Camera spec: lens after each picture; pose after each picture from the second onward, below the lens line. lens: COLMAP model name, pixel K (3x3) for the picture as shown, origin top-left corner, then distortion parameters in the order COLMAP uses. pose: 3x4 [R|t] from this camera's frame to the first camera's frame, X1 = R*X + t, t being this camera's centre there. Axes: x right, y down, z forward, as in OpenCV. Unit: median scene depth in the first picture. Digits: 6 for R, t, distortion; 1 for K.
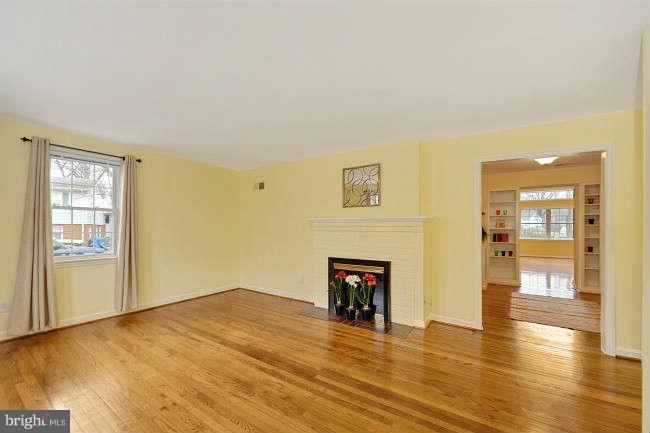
lens RADIAL K [[263.3, 0, 323.1], [0, 263.3, 227.6], [0, 0, 1]] dist [-0.007615, -0.000180]
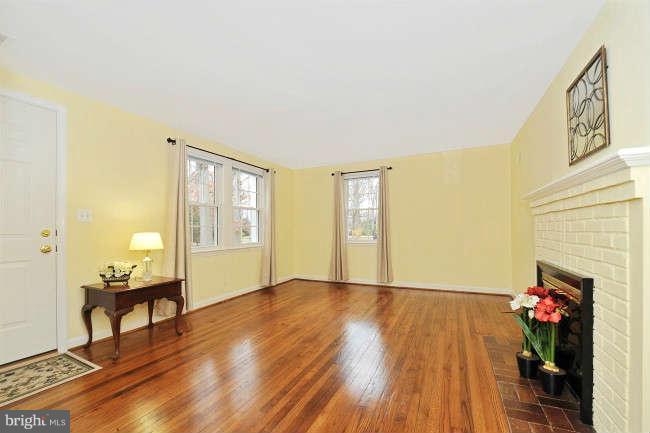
lens RADIAL K [[272.7, 0, 323.3], [0, 272.7, 233.9], [0, 0, 1]] dist [-0.012789, 0.000141]
pose [[0.148469, 0.004555, -0.988907, 0.606991], [0.018903, 0.999794, 0.007443, 0.049404], [0.988736, -0.019798, 0.148352, 0.522990]]
